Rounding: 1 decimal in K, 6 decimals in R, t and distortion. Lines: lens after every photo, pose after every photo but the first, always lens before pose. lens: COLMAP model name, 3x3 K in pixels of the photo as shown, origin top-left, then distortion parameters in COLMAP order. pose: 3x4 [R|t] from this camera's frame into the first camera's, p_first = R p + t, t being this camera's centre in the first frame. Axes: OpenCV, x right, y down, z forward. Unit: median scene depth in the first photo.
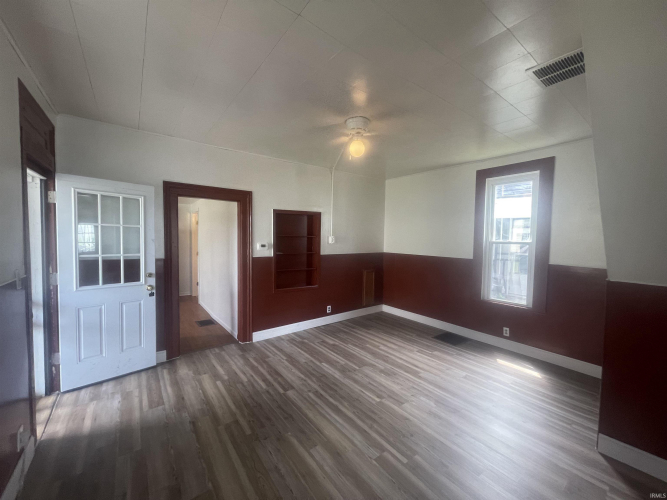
lens RADIAL K [[267.5, 0, 332.8], [0, 267.5, 249.1], [0, 0, 1]] dist [-0.000745, -0.001234]
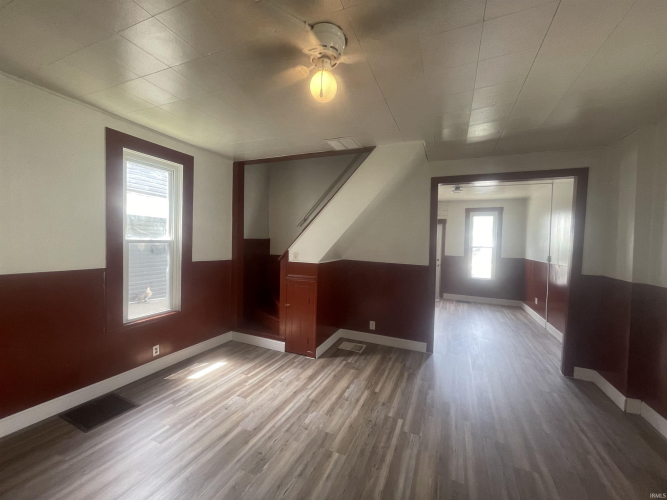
lens RADIAL K [[267.5, 0, 338.6], [0, 267.5, 246.6], [0, 0, 1]] dist [-0.000745, -0.001234]
pose [[-0.494483, -0.045853, 0.867977, -0.395793], [0.004065, 0.998475, 0.055062, -0.060238], [-0.869178, 0.030755, -0.493543, 1.137234]]
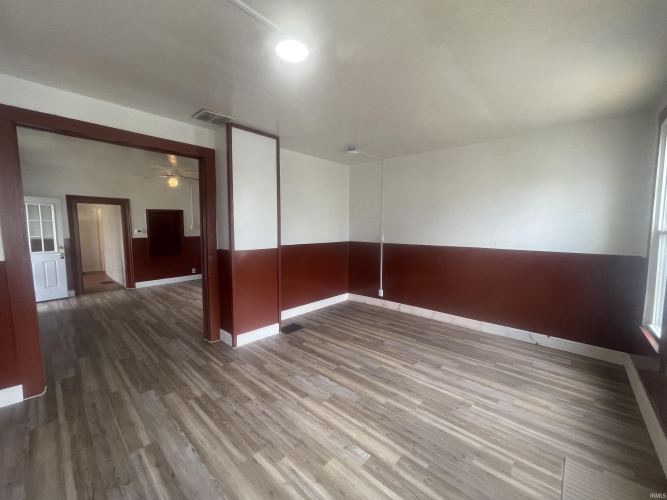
lens RADIAL K [[267.5, 0, 336.6], [0, 267.5, 250.6], [0, 0, 1]] dist [-0.000745, -0.001234]
pose [[0.981740, -0.027245, 0.188265, 0.807958], [0.018055, 0.998568, 0.050355, 0.059653], [-0.189367, -0.046036, 0.980826, -1.125963]]
